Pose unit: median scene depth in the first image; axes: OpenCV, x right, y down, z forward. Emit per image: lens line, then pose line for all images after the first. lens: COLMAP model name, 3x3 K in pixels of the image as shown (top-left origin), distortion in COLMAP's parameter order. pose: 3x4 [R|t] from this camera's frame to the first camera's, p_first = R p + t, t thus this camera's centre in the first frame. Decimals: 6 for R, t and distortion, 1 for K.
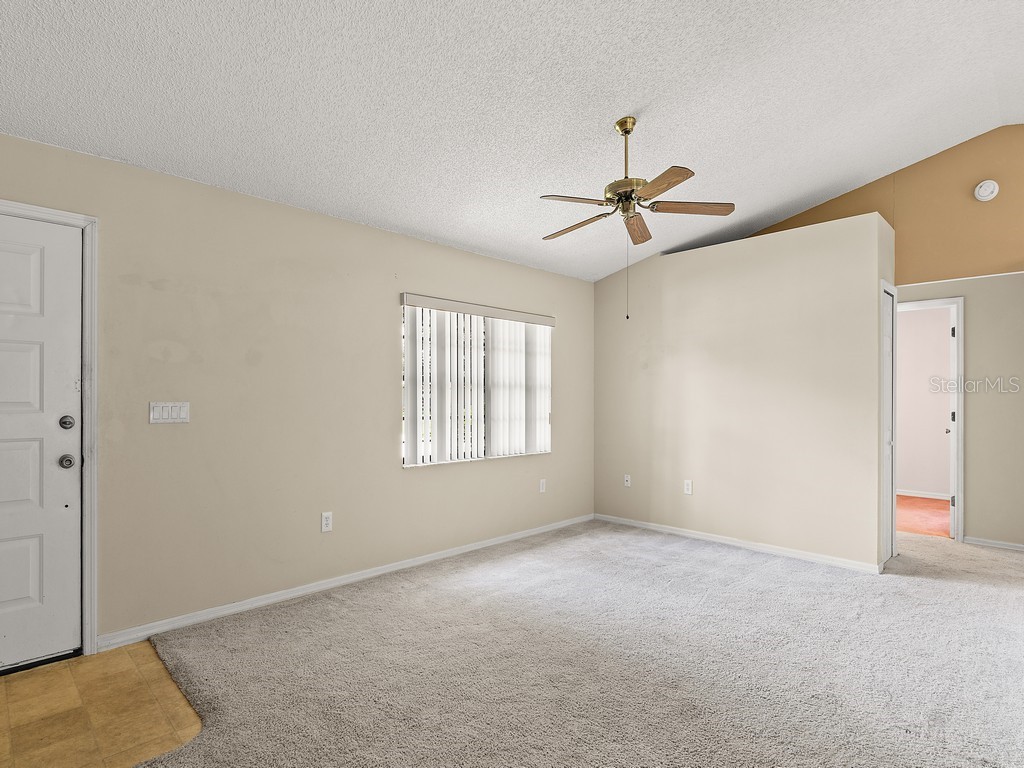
lens RADIAL K [[535.0, 0, 516.4], [0, 535.0, 398.9], [0, 0, 1]] dist [-0.001249, -0.000602]
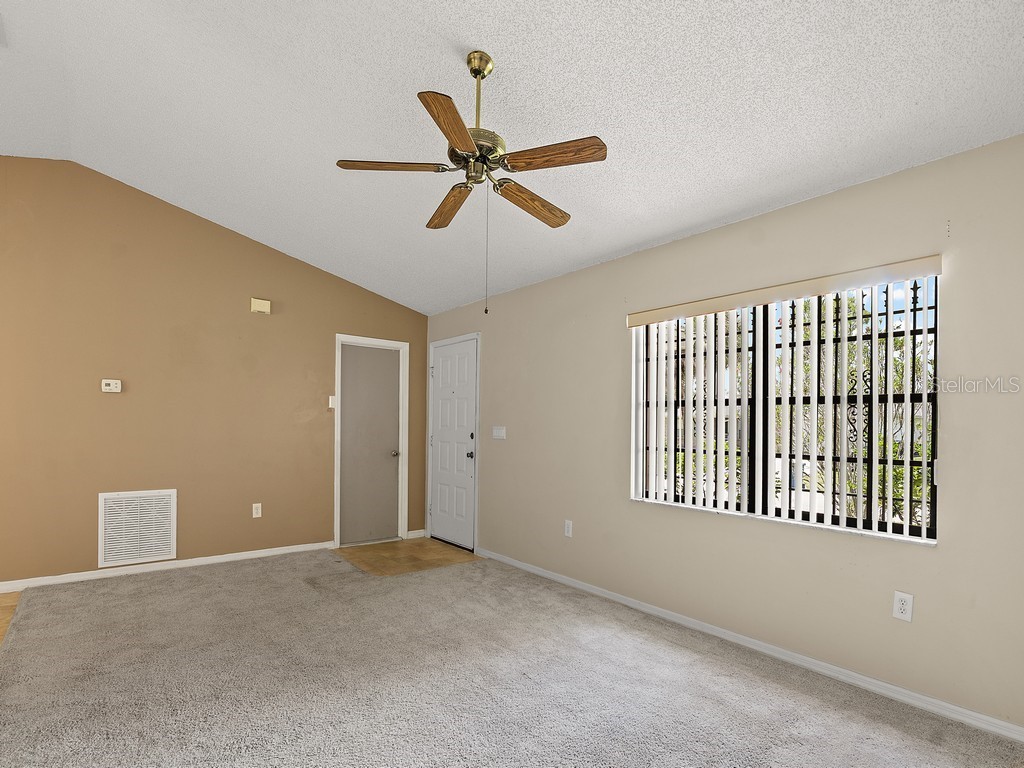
lens RADIAL K [[520.4, 0, 510.2], [0, 520.4, 423.2], [0, 0, 1]] dist [-0.002199, -0.000097]
pose [[-0.105268, -0.010256, -0.994391, 0.929661], [-0.021397, 0.999739, -0.008046, 0.007240], [0.994214, 0.020430, -0.105460, 1.121065]]
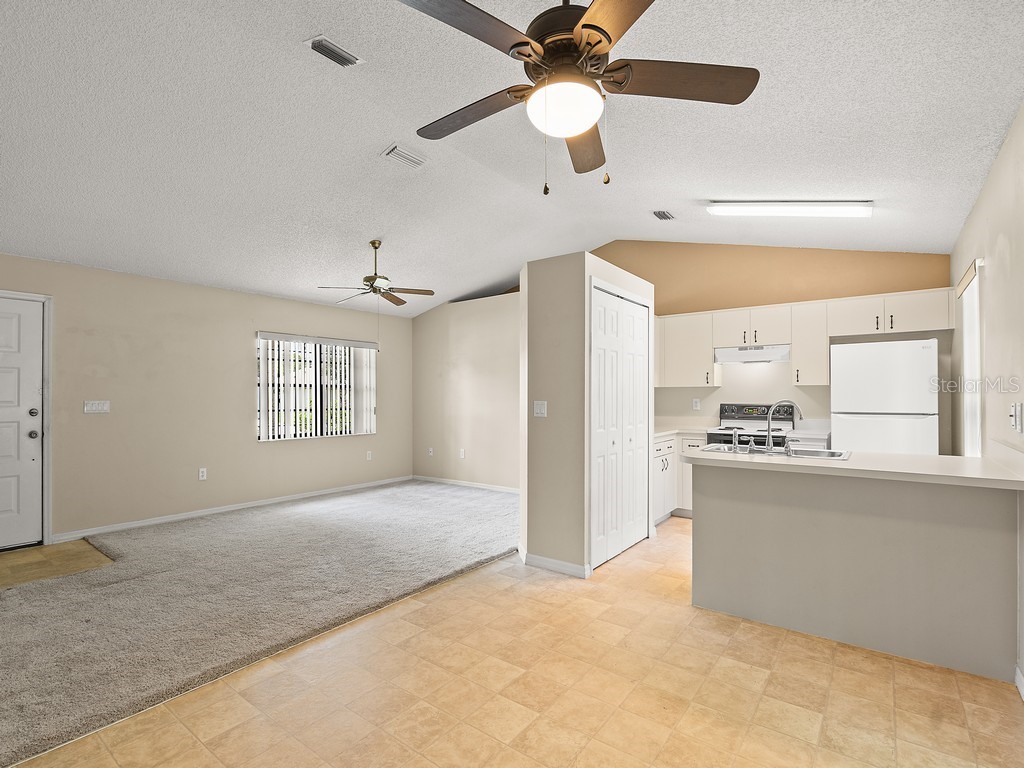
lens RADIAL K [[485.9, 0, 509.8], [0, 485.9, 393.3], [0, 0, 1]] dist [-0.008644, -0.001454]
pose [[0.991698, -0.005685, 0.128461, 0.430698], [0.006888, 0.999937, -0.008919, 0.004836], [-0.128402, 0.009730, 0.991674, -0.650469]]
